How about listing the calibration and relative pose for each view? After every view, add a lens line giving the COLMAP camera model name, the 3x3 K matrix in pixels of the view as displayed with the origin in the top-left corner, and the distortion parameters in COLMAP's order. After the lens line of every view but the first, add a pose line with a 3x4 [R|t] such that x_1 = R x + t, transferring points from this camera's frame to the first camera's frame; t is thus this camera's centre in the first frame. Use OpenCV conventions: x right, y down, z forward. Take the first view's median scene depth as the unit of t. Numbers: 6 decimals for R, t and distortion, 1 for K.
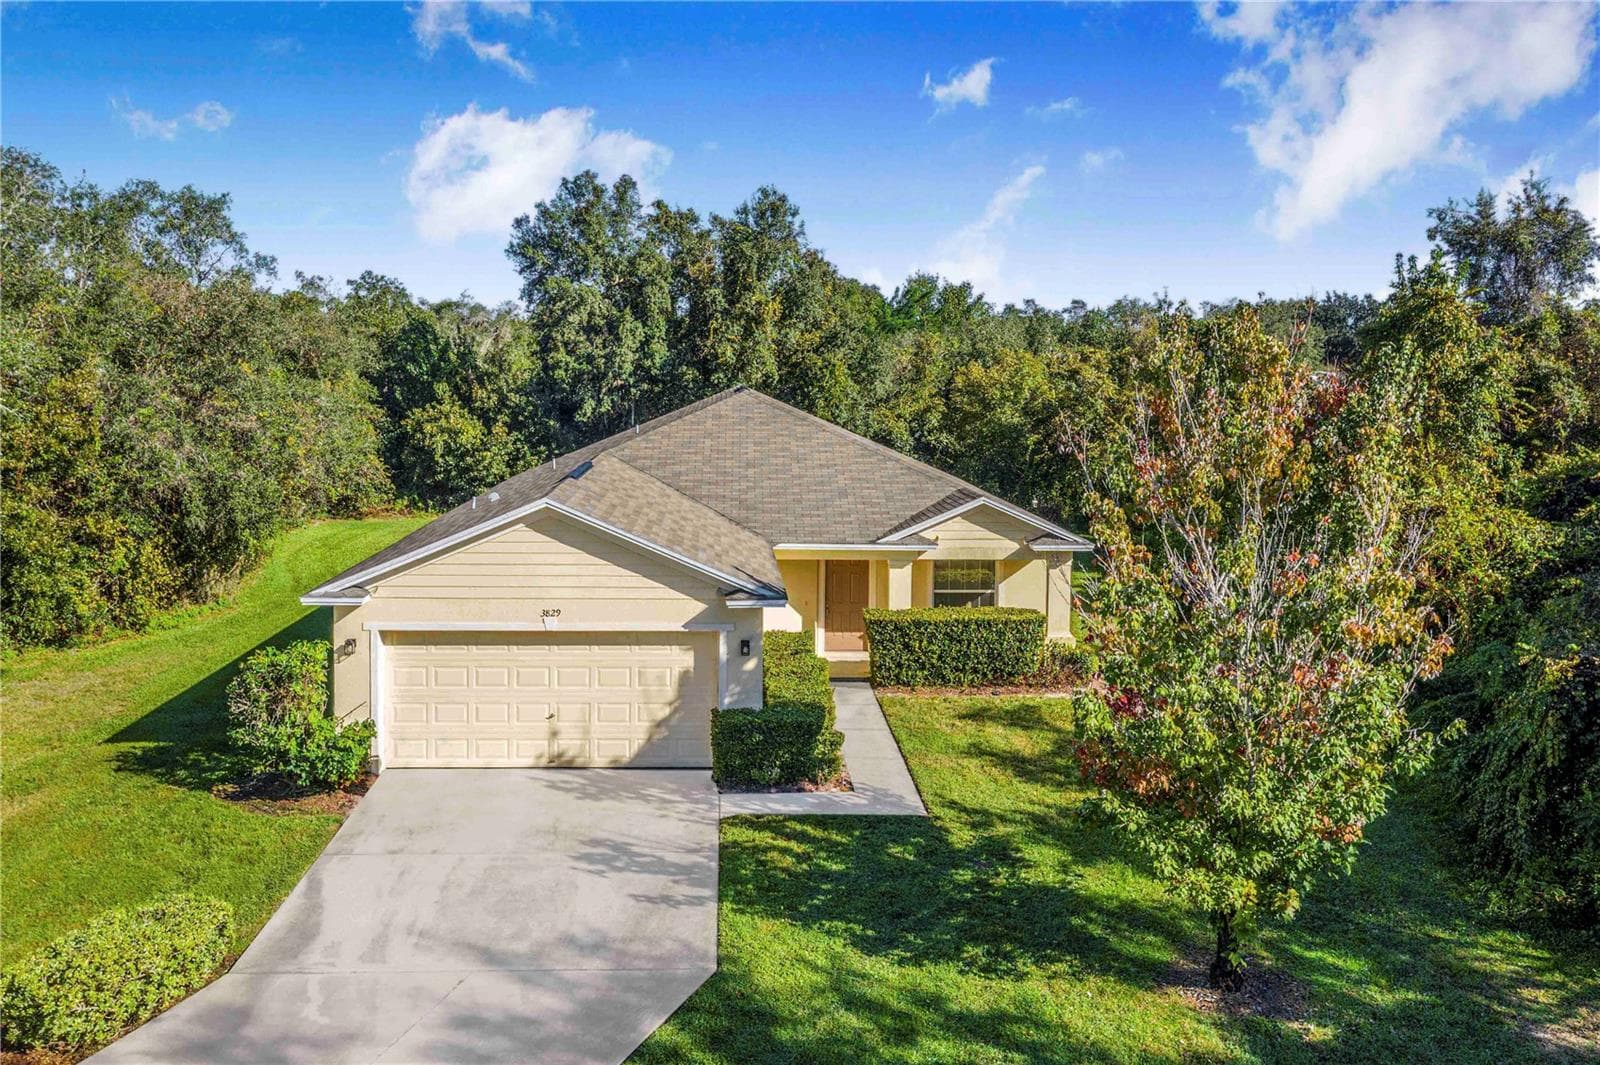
lens RADIAL K [[1313.1, 0, 792.8], [0, 1313.1, 466.2], [0, 0, 1]] dist [0.005074, 0.008386]
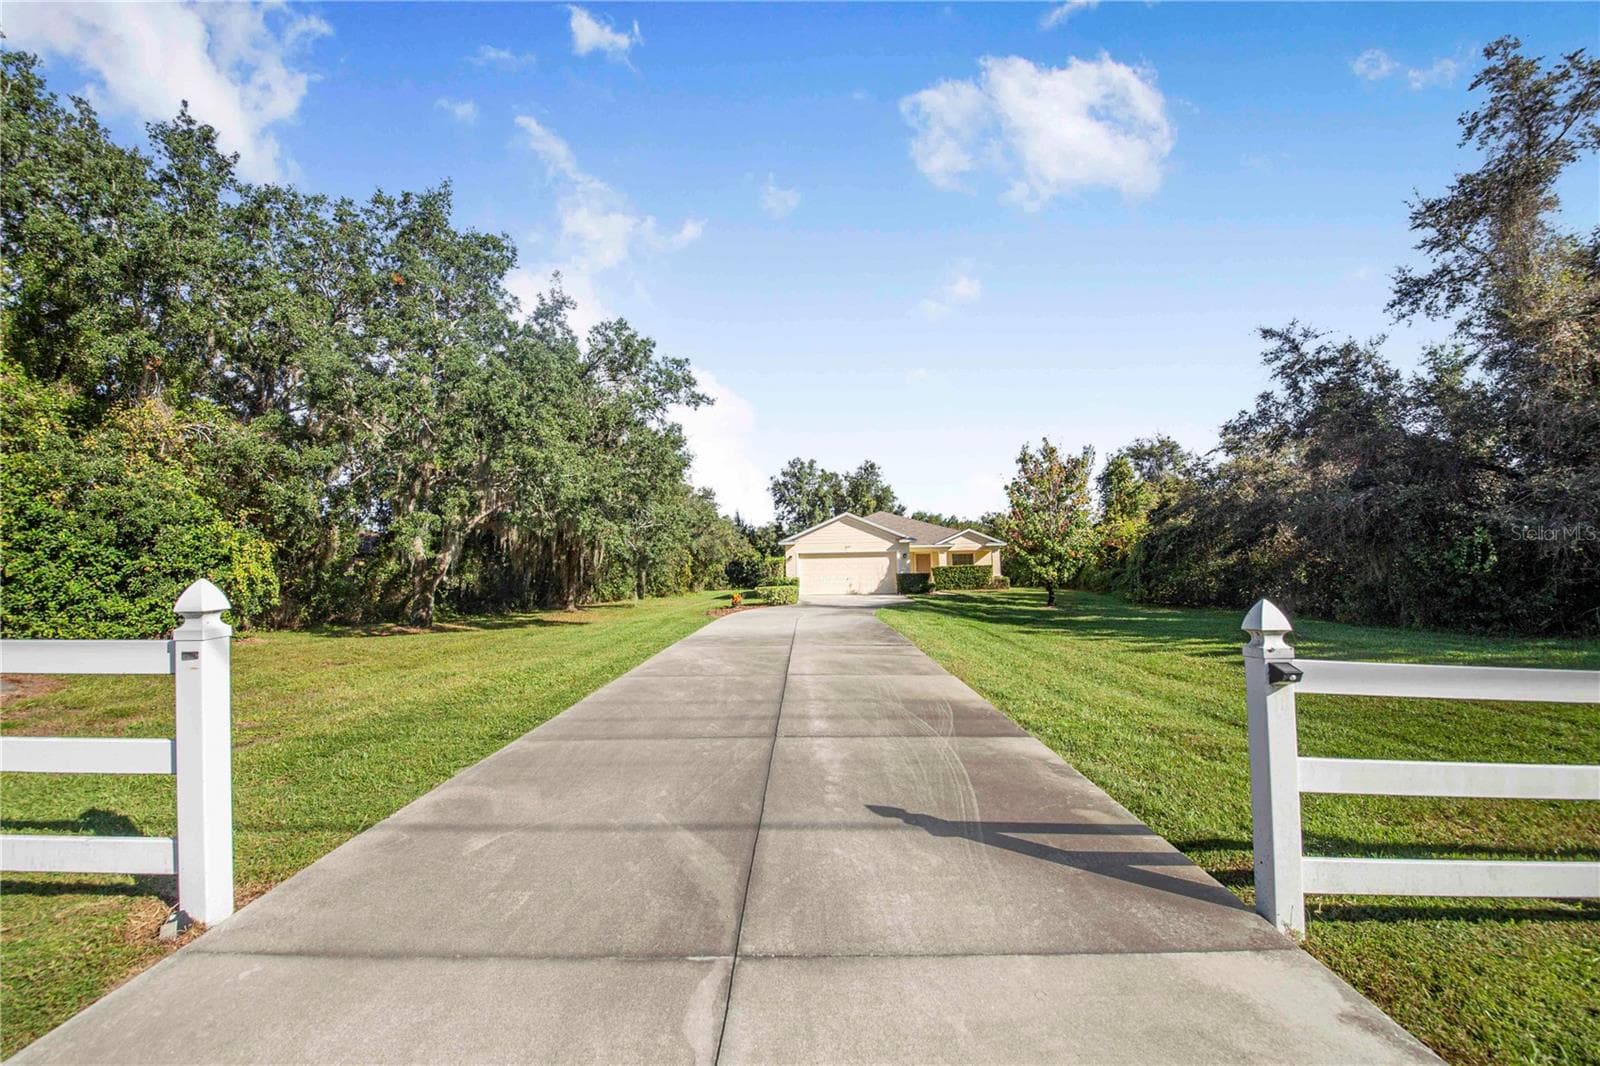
lens RADIAL K [[643.7, 0, 799.1], [0, 643.7, 564.9], [0, 0, 1]] dist [0.000254, 0.000064]
pose [[0.997031, -0.031636, -0.070204, -0.193111], [0.024345, 0.994446, -0.102391, 0.325114], [0.073053, 0.100378, 0.992264, -0.669978]]
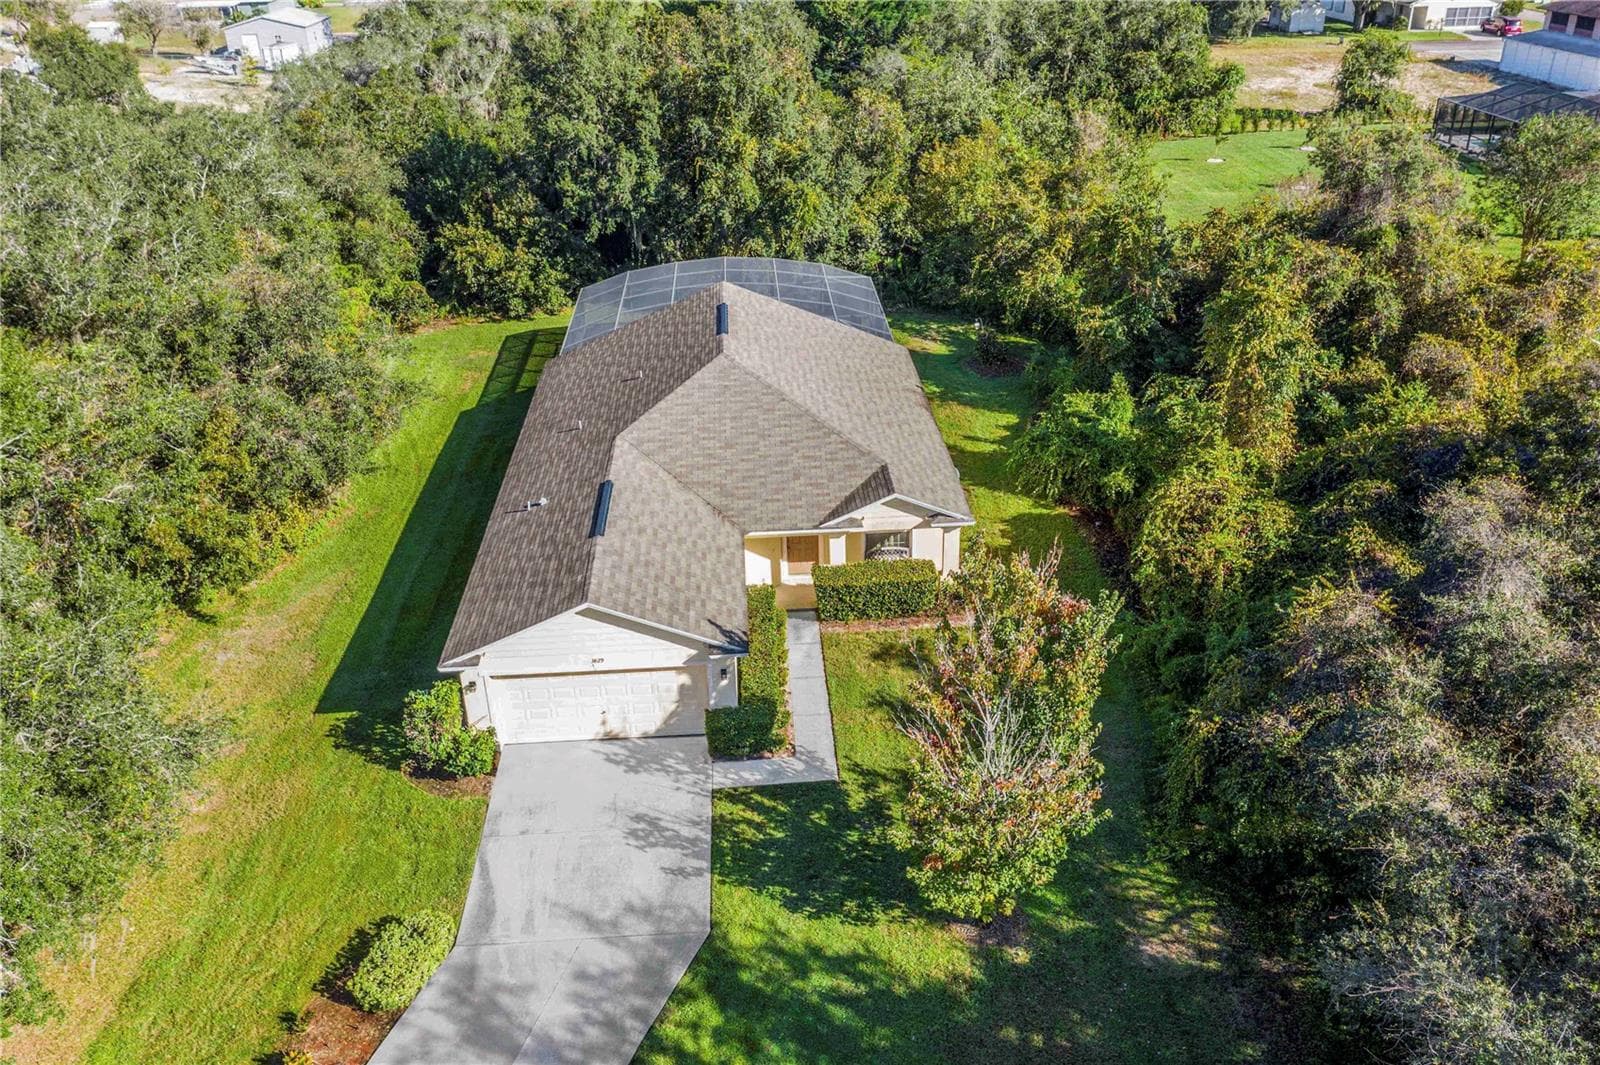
lens RADIAL K [[1260.8, 0, 800.0], [0, 1260.8, 532.5], [0, 0, 1]] dist [0.008955, 0.002977]
pose [[0.999408, -0.031092, -0.014738, 0.082073], [0.034382, 0.919110, 0.392499, -0.602661], [0.001342, -0.392773, 0.919634, -0.313267]]
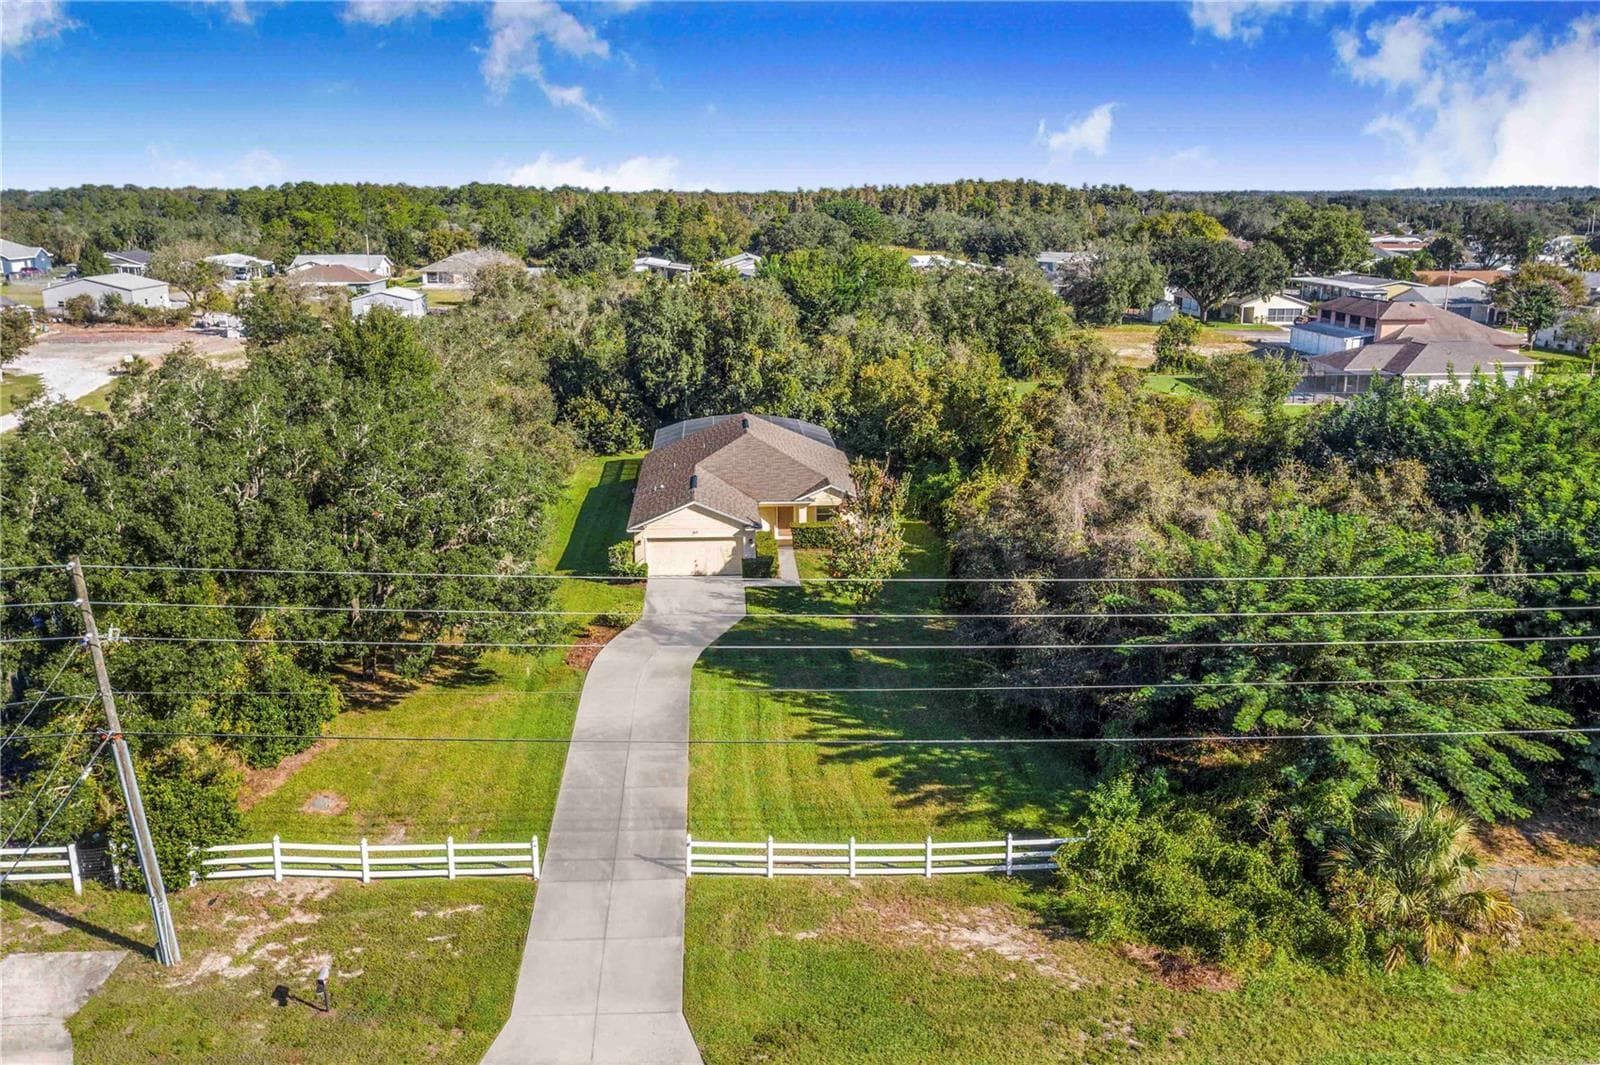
lens RADIAL K [[1303.3, 0, 800.0], [0, 1303.3, 532.5], [0, 0, 1]] dist [0.001557, 0.004447]
pose [[0.999882, -0.011855, 0.009776, 0.061352], [0.009962, 0.984513, 0.175029, -0.493760], [-0.011700, -0.174911, 0.984515, -2.434493]]
